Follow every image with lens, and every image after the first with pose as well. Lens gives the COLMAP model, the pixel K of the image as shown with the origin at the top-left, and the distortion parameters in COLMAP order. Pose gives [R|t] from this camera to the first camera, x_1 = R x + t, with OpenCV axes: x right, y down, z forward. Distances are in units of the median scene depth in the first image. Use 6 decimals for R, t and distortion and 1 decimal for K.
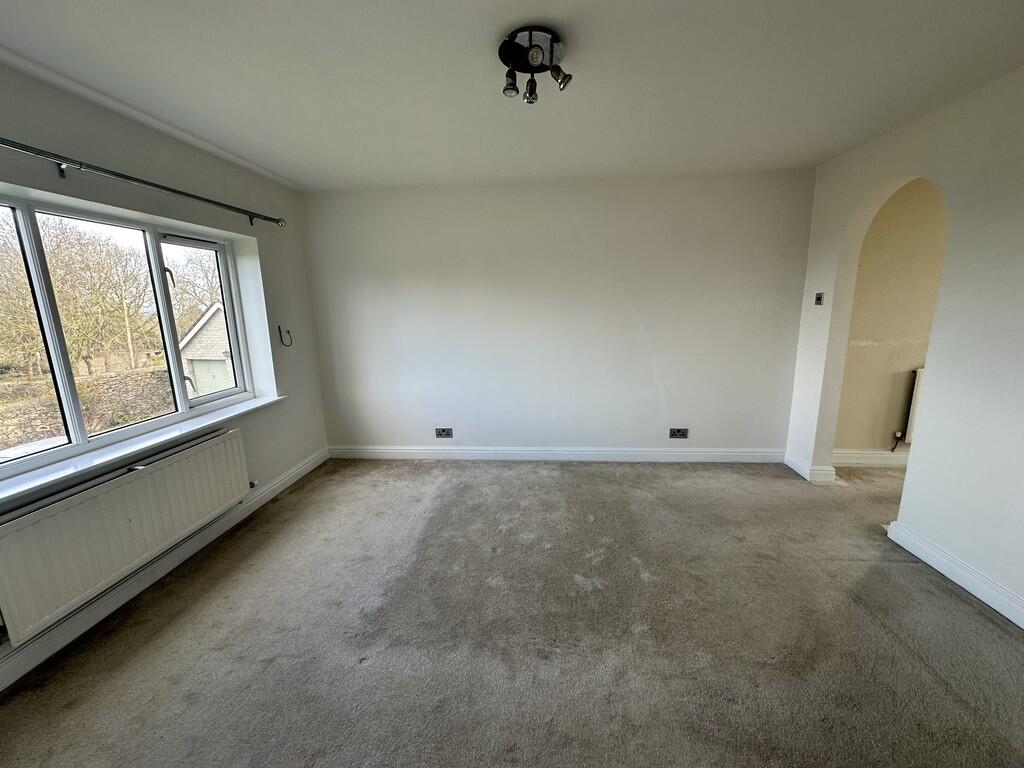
lens RADIAL K [[407.2, 0, 512.0], [0, 407.2, 384.0], [0, 0, 1]] dist [-0.001251, 0.000021]
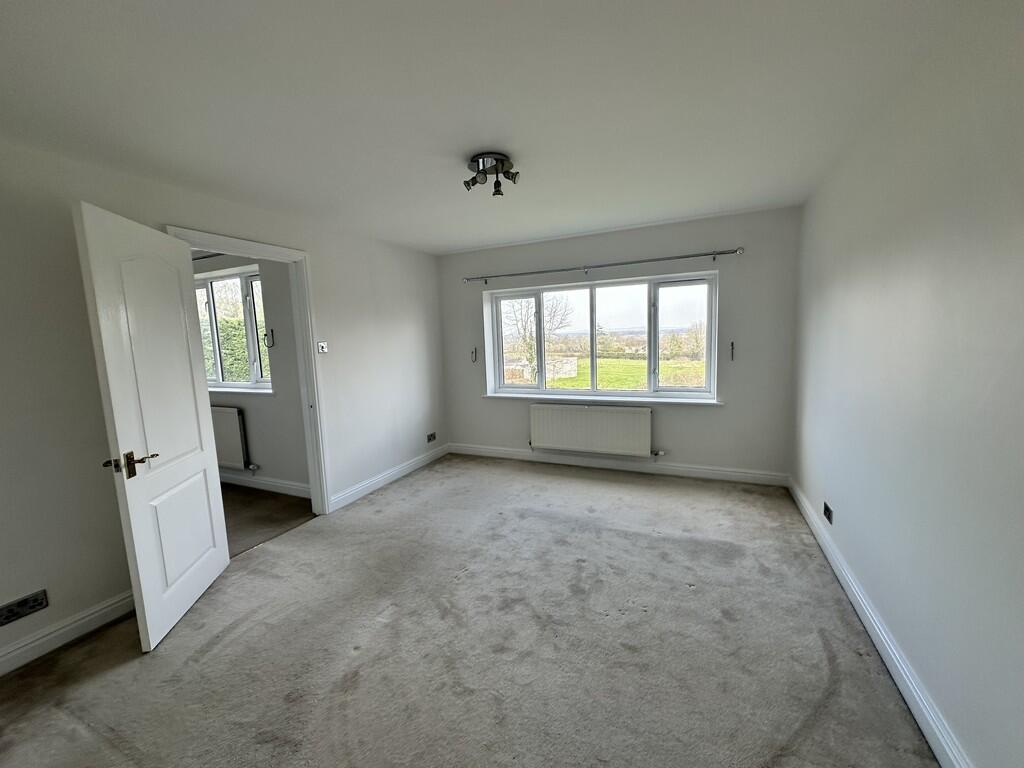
lens RADIAL K [[407.2, 0, 512.0], [0, 407.2, 384.0], [0, 0, 1]] dist [-0.001251, 0.000021]
pose [[-0.340251, 0.146158, -0.928906, 0.711847], [-0.139042, 0.969168, 0.203422, -0.176174], [0.929998, 0.198372, -0.309439, 0.803181]]
